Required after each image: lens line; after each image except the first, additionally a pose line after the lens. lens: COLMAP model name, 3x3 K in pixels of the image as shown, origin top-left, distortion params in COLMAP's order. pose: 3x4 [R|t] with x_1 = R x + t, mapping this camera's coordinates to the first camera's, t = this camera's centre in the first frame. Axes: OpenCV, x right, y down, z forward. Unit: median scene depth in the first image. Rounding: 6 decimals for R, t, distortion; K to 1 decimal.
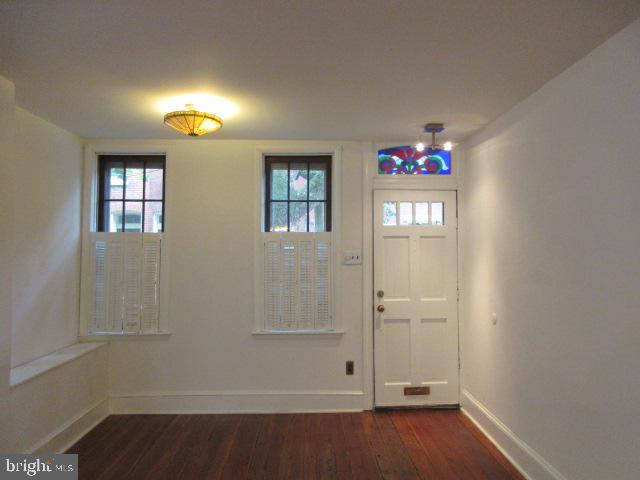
lens RADIAL K [[501.6, 0, 319.3], [0, 501.6, 241.1], [0, 0, 1]] dist [0.085086, 0.000207]
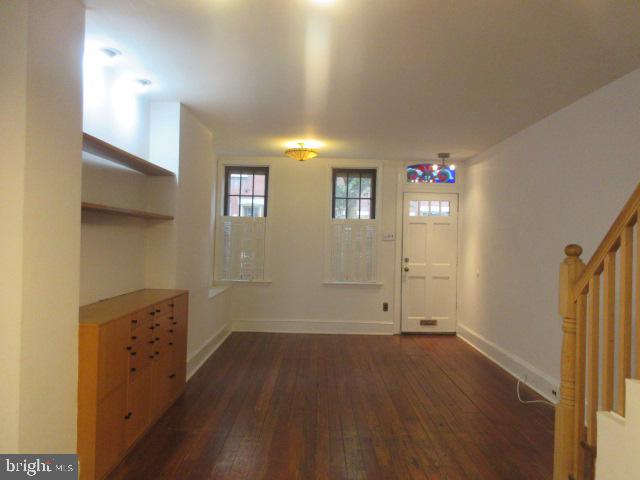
lens RADIAL K [[501.6, 0, 320.8], [0, 501.6, 235.9], [0, 0, 1]] dist [0.085086, 0.000207]
pose [[0.999592, 0.022175, -0.018002, -0.115250], [-0.021894, 0.999638, 0.015653, 0.012599], [0.018343, -0.015252, 0.999715, -0.546841]]
